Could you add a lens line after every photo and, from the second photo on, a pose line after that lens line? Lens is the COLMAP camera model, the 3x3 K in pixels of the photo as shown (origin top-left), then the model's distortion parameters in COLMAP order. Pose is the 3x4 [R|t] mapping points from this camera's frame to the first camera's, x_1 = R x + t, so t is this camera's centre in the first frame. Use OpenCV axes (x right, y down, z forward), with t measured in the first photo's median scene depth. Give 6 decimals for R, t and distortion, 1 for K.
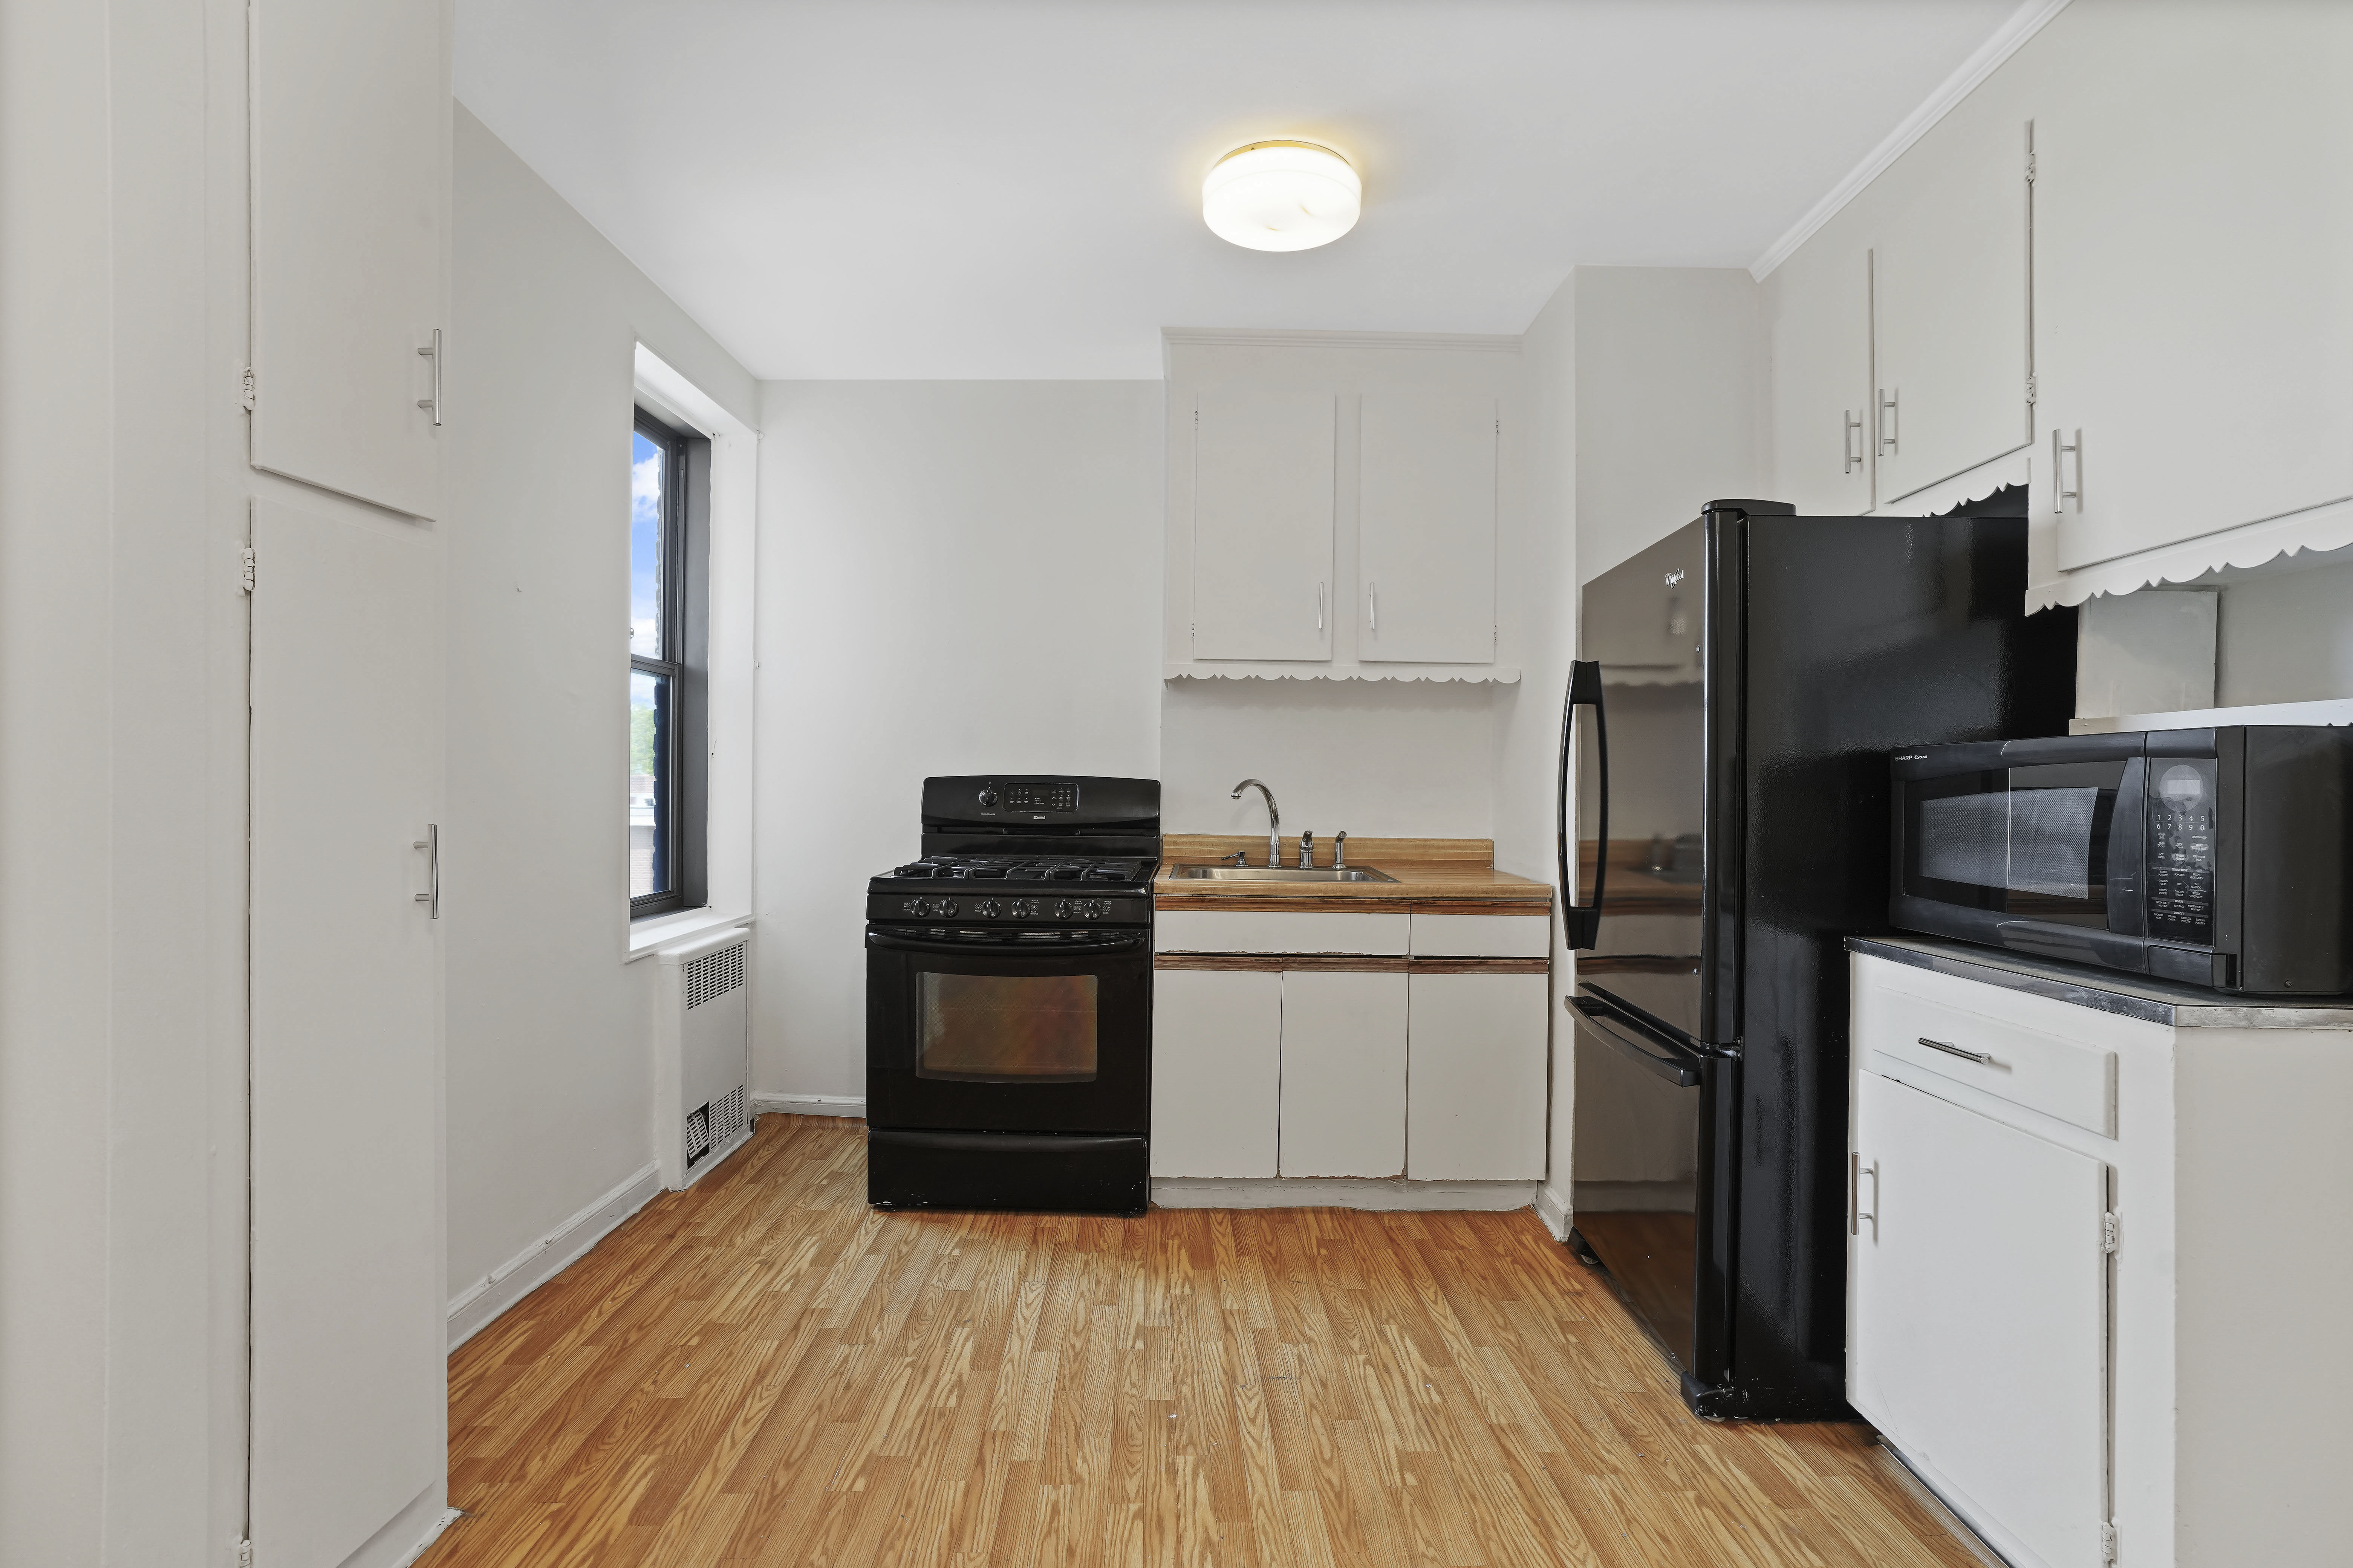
lens RADIAL K [[1086.2, 0, 1194.3], [0, 1086.2, 789.1], [0, 0, 1]] dist [-0.048433, 0.019915]
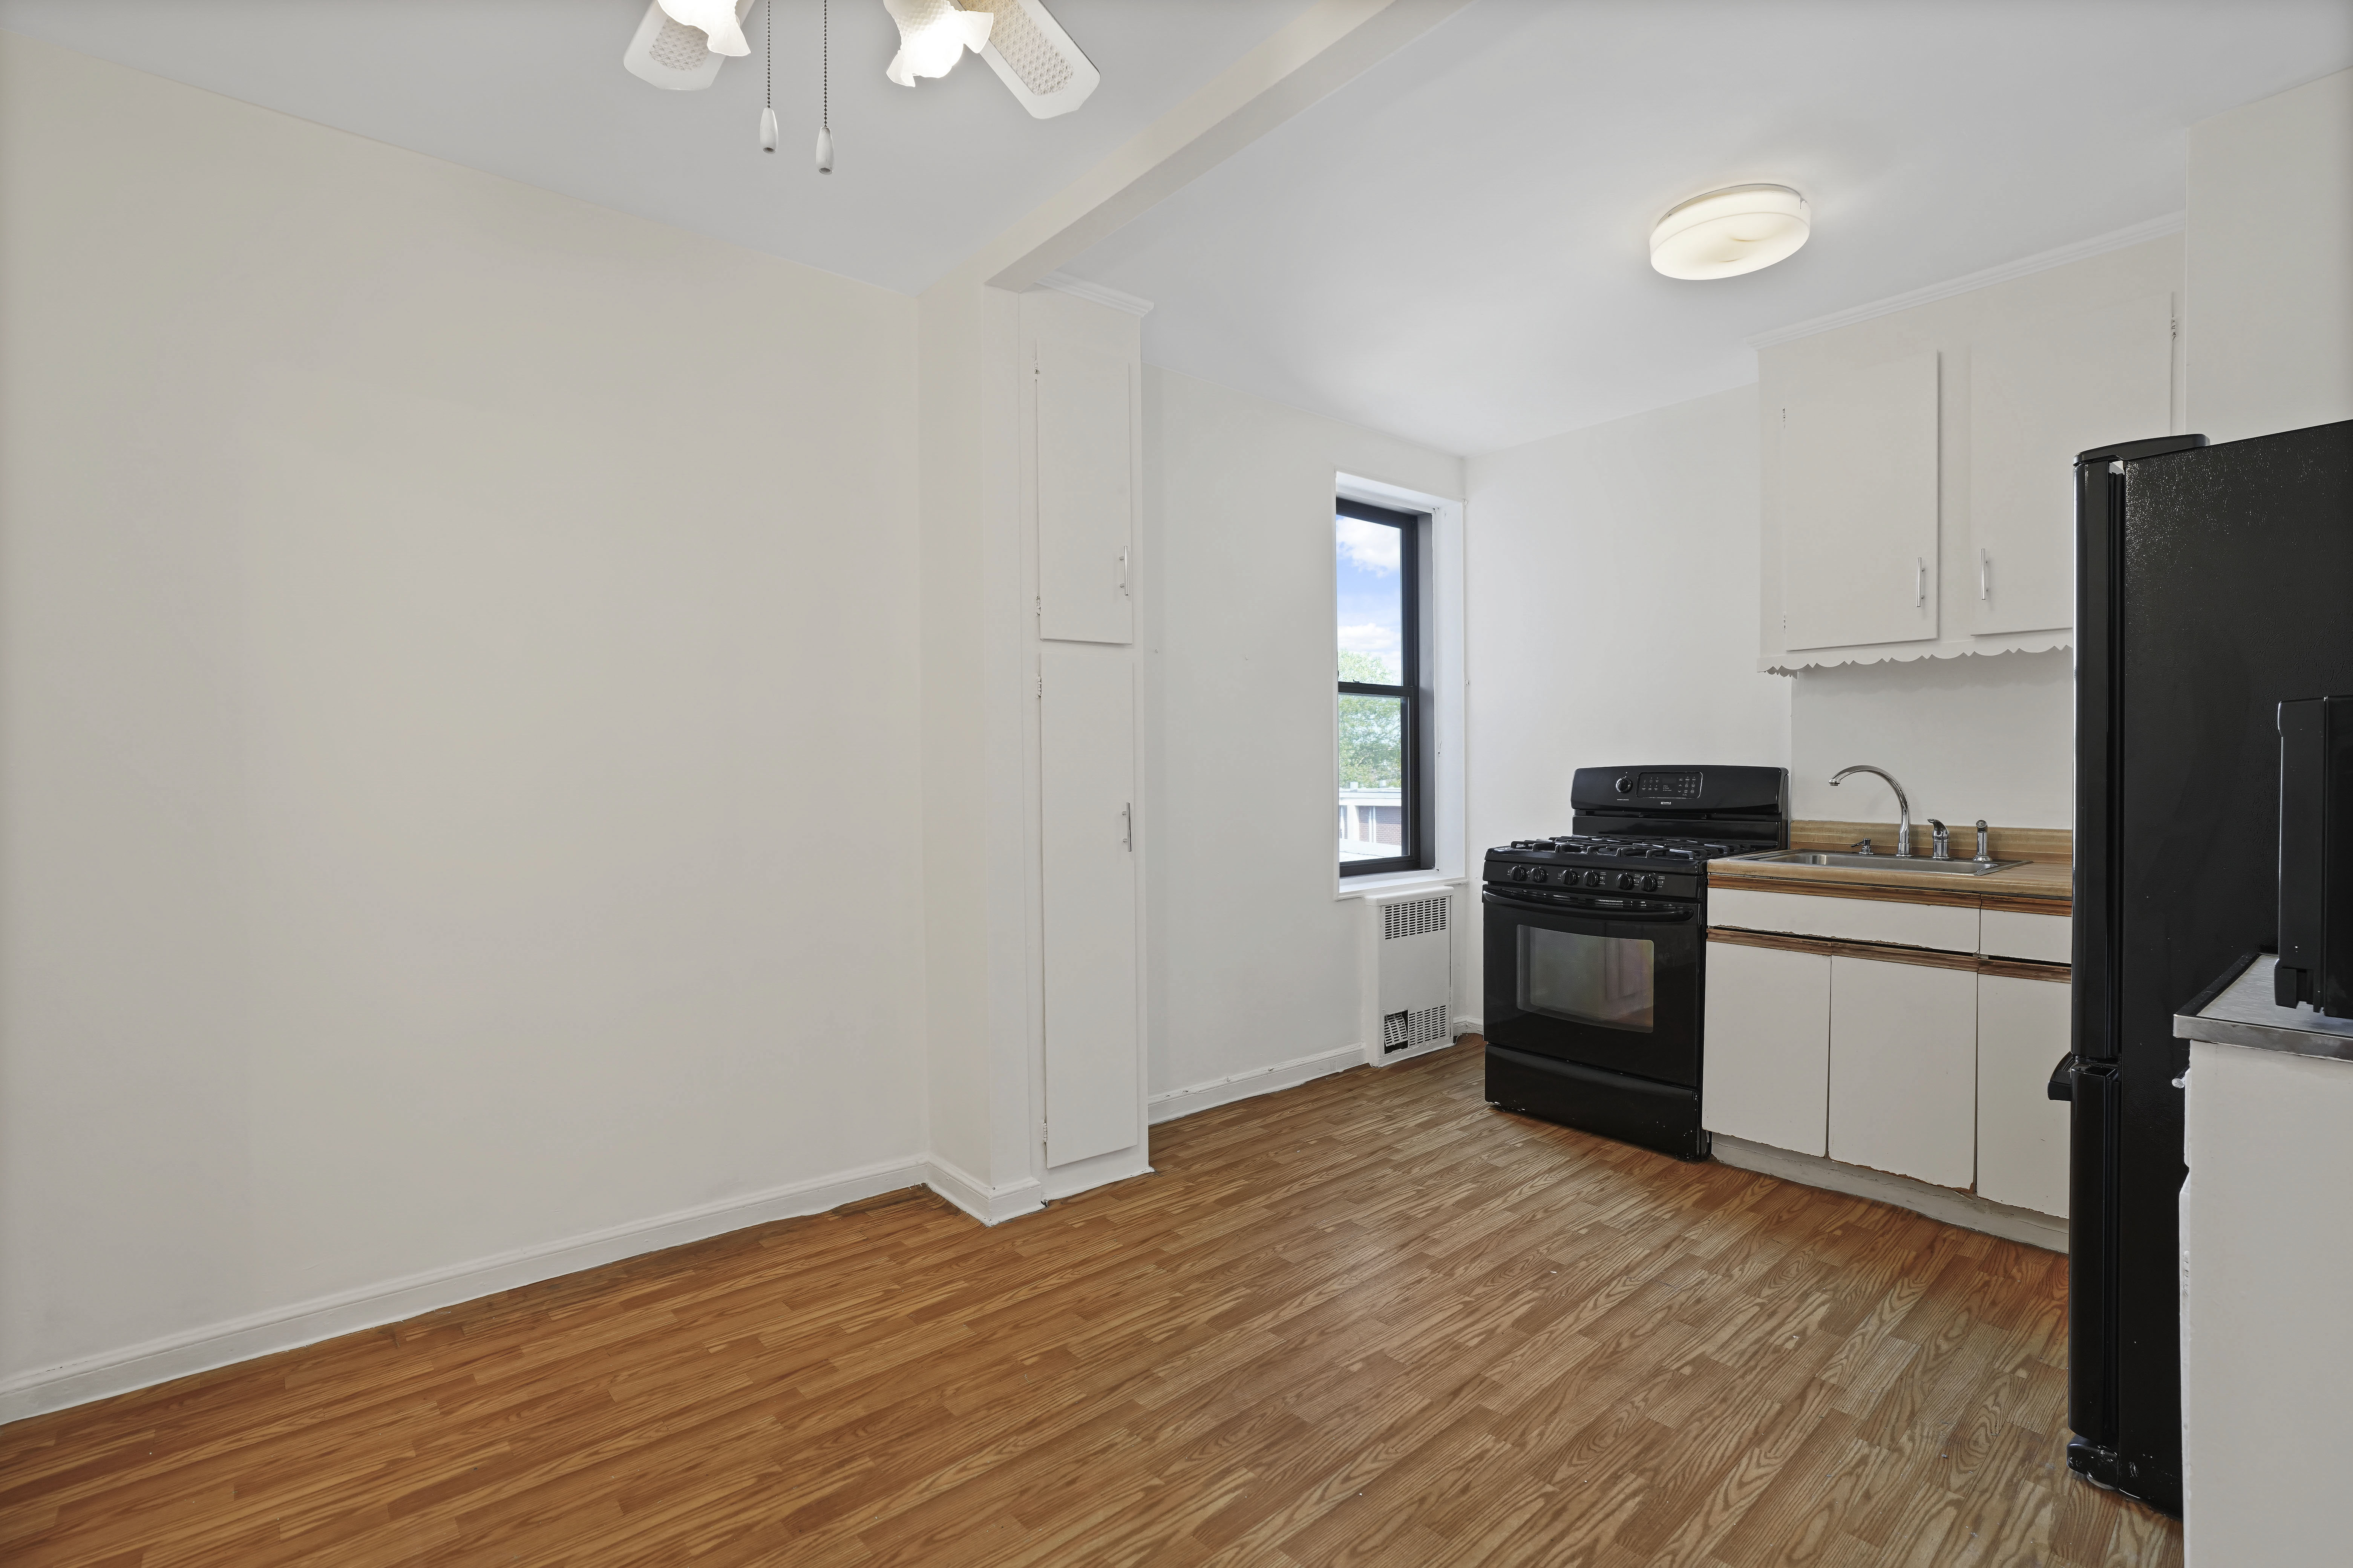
lens RADIAL K [[1086.3, 0, 1198.3], [0, 1086.3, 782.2], [0, 0, 1]] dist [-0.048433, 0.019915]
pose [[0.646517, -0.007296, -0.762865, 0.493491], [0.012330, 0.999924, 0.000886, -0.002594], [0.762800, -0.009978, 0.646558, -0.101889]]
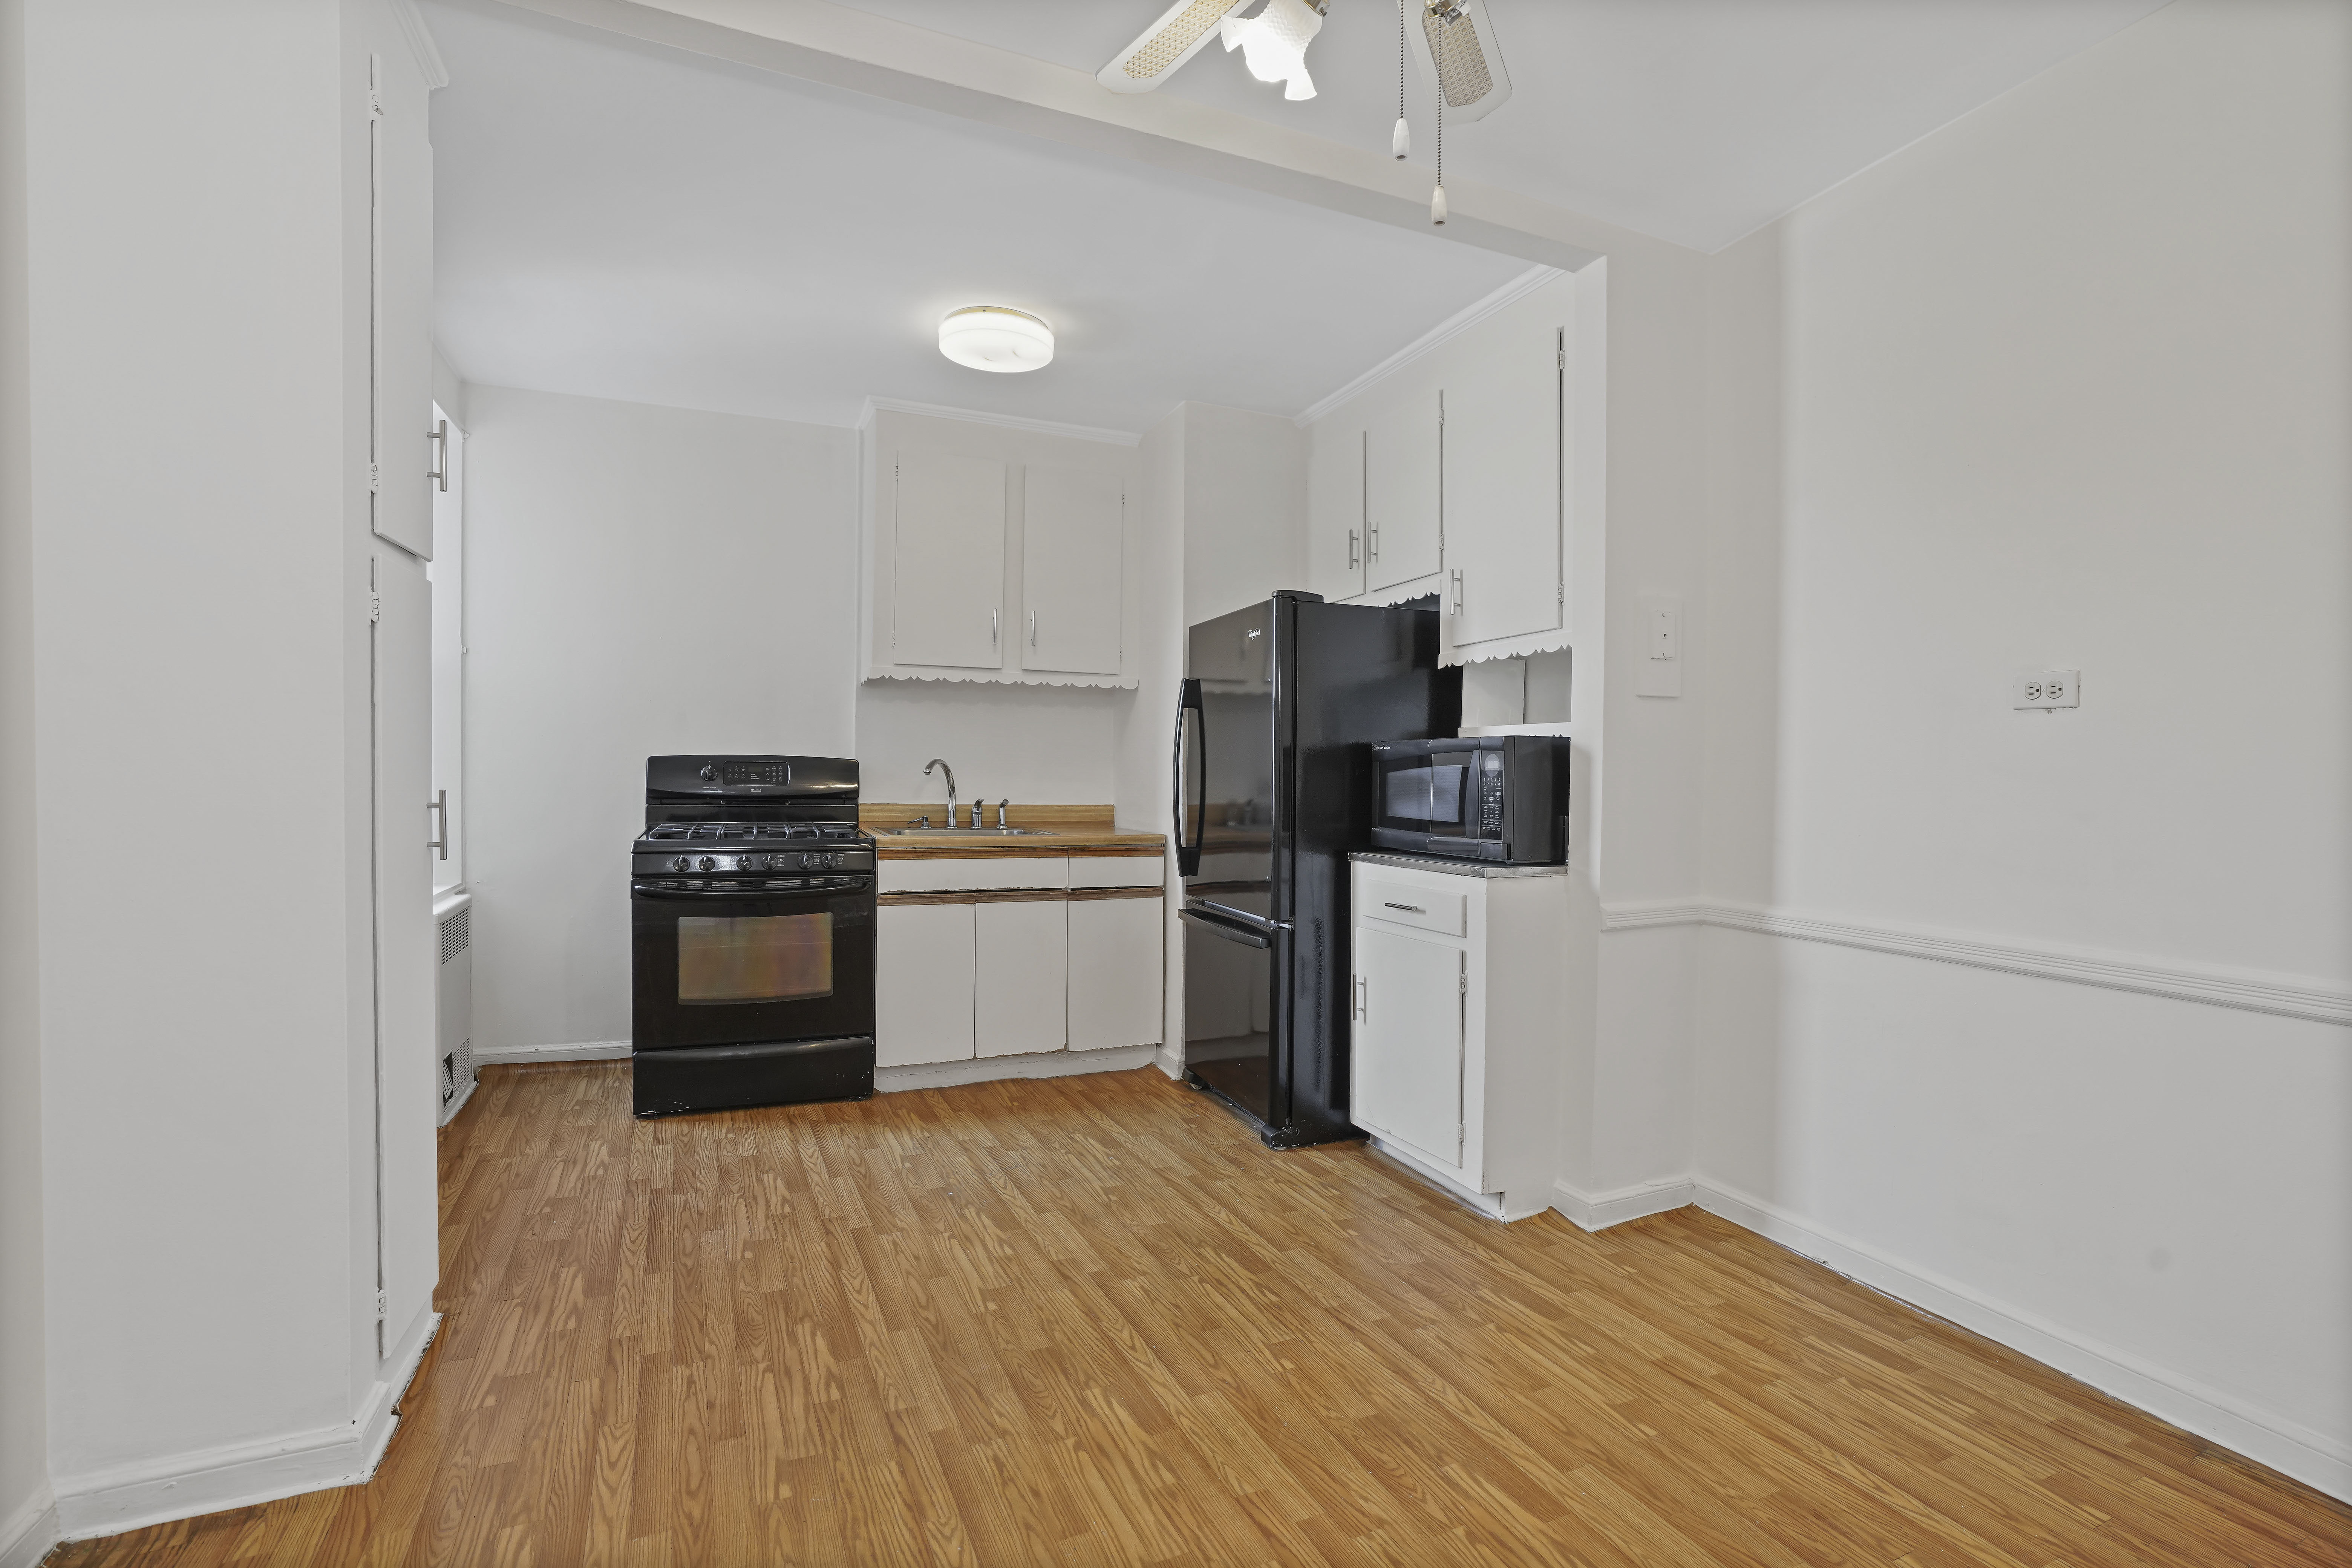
lens RADIAL K [[1085.9, 0, 1185.8], [0, 1085.9, 782.0], [0, 0, 1]] dist [-0.048433, 0.019915]
pose [[0.920621, -0.004110, 0.390437, -0.214220], [-0.000596, 0.999929, 0.011932, 0.003285], [-0.390458, -0.011218, 0.920552, -0.344083]]
